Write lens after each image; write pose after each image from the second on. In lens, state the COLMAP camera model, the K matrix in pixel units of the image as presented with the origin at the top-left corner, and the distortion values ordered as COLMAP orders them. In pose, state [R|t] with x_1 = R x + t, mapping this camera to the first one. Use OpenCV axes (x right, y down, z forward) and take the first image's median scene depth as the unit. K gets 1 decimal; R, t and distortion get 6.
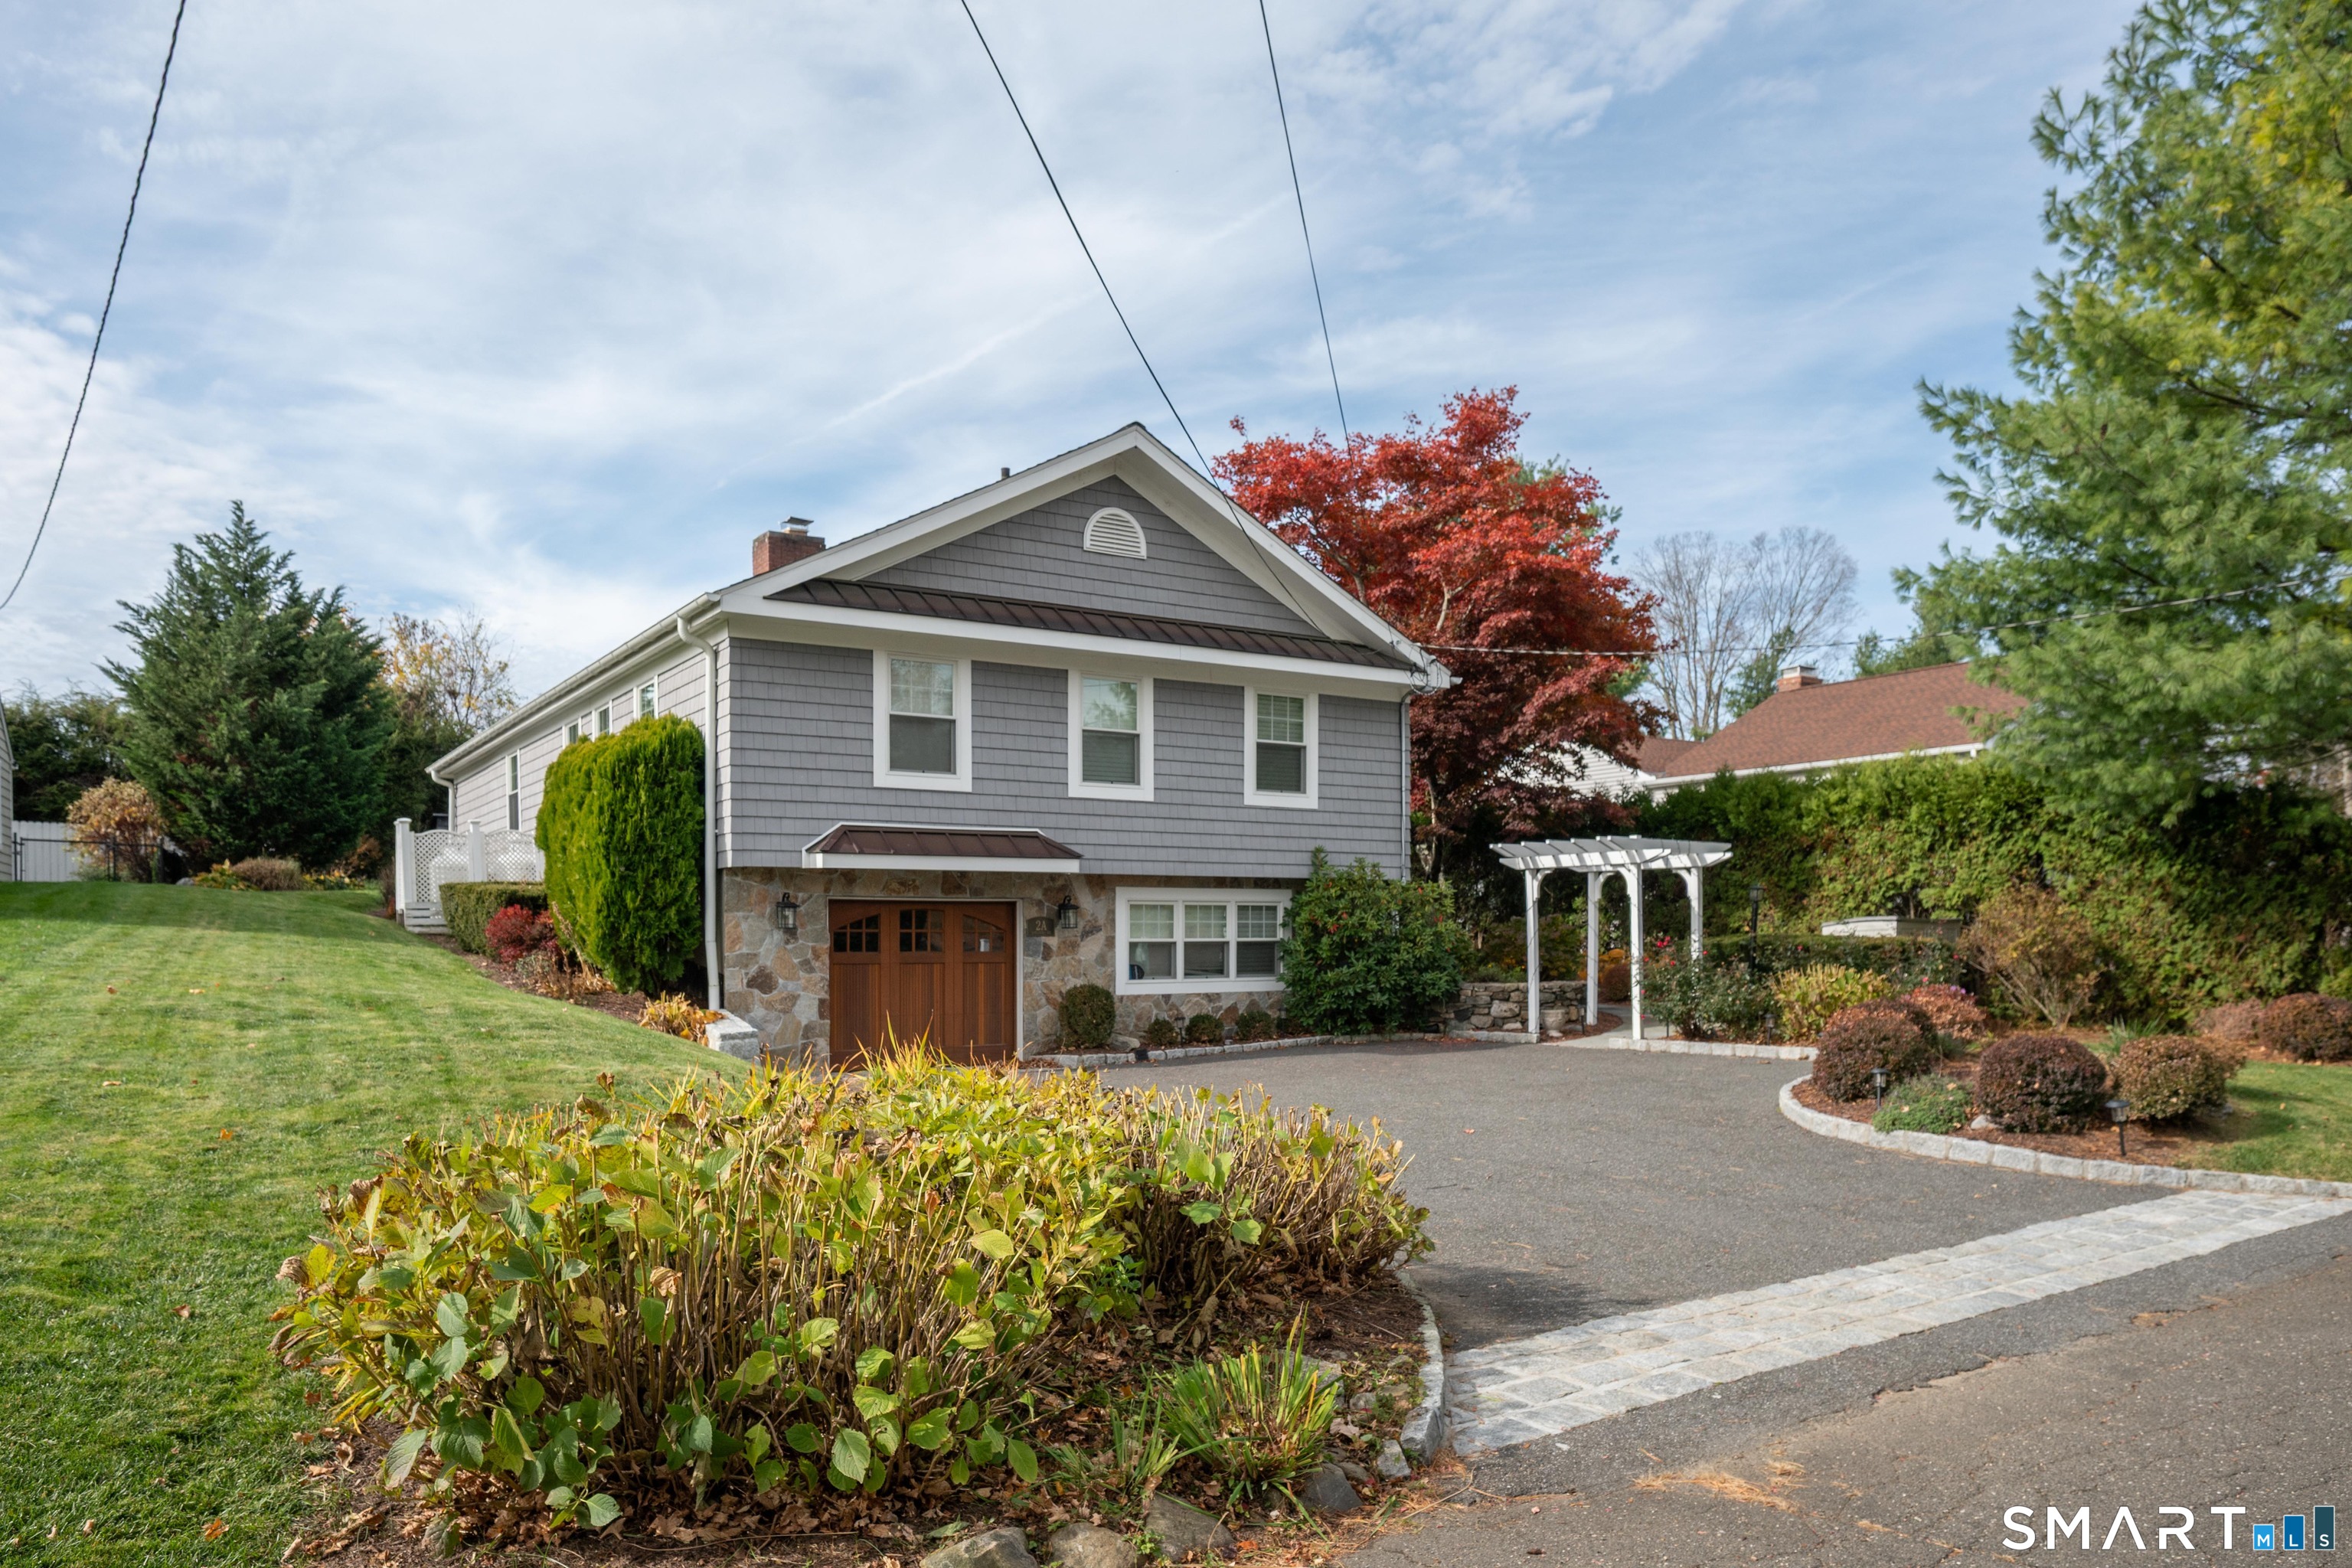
lens RADIAL K [[1488.3, 0, 1173.8], [0, 1488.3, 962.3], [0, 0, 1]] dist [0.001754, 0.000340]
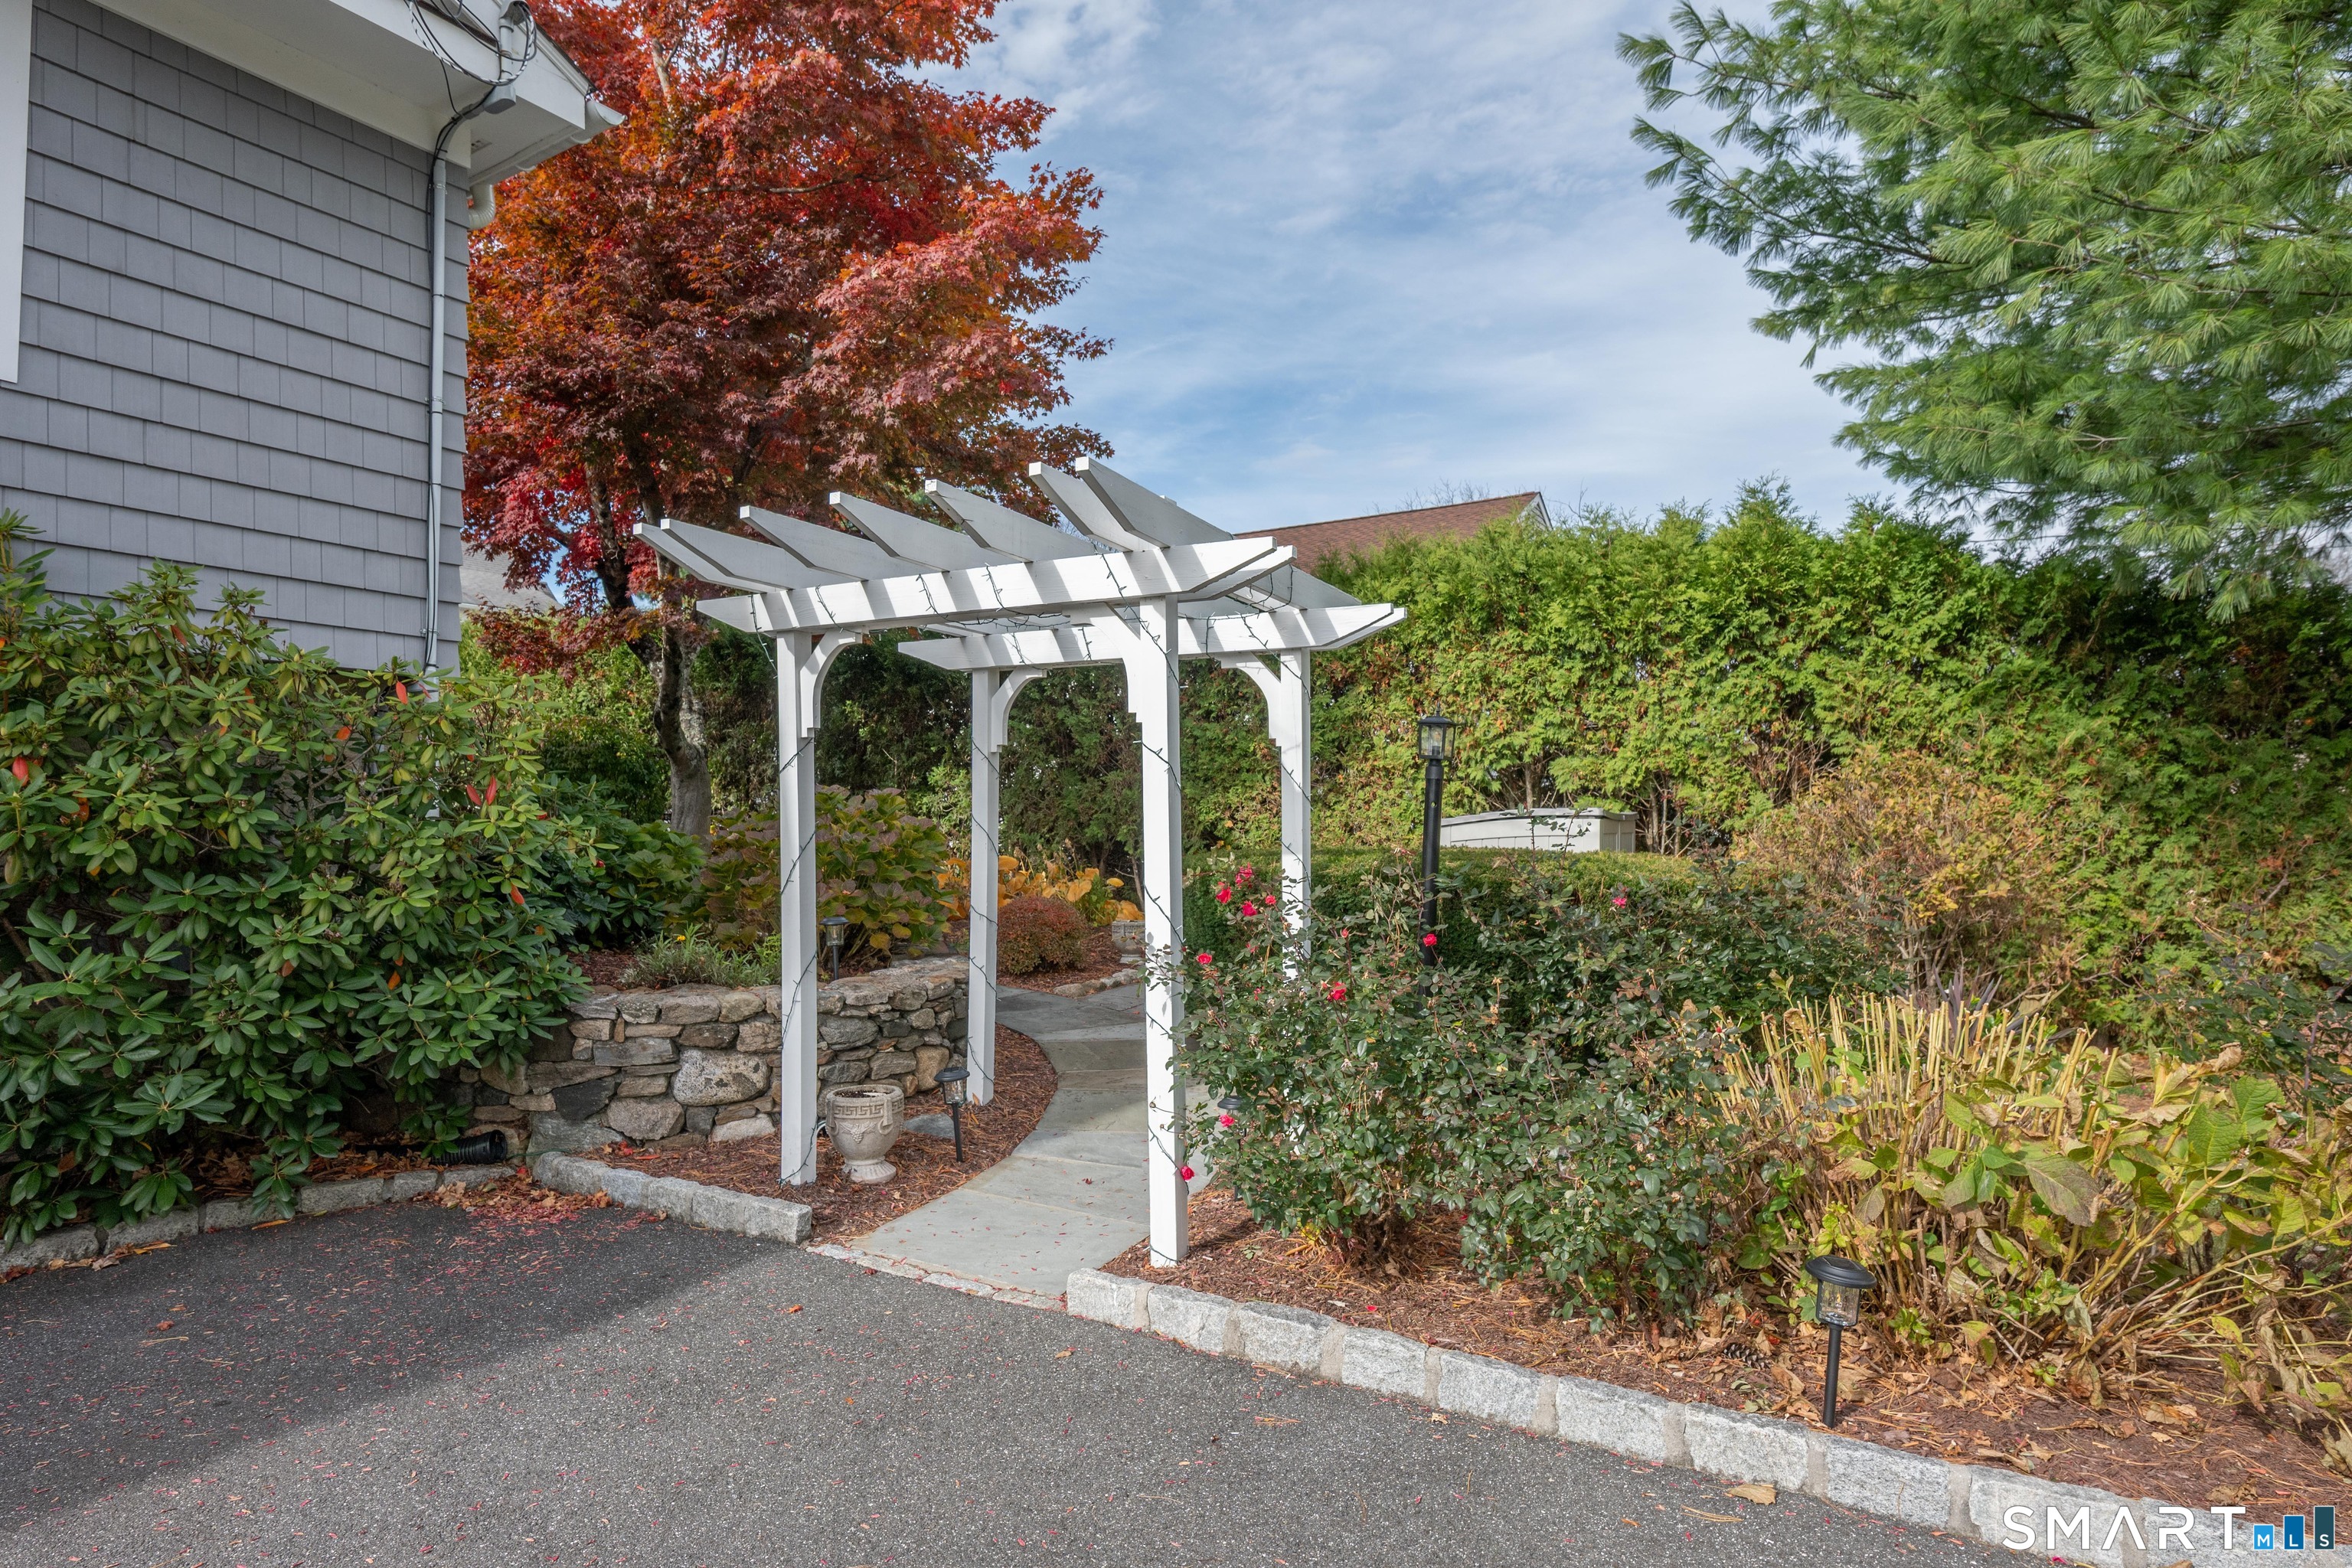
lens RADIAL K [[1283.3, 0, 1176.3], [0, 1283.3, 828.7], [0, 0, 1]] dist [0.000921, 0.000176]
pose [[0.899134, 0.008778, 0.437585, 0.189128], [-0.005555, 0.999947, -0.008646, -0.020455], [-0.437638, 0.005343, 0.899135, 0.706569]]
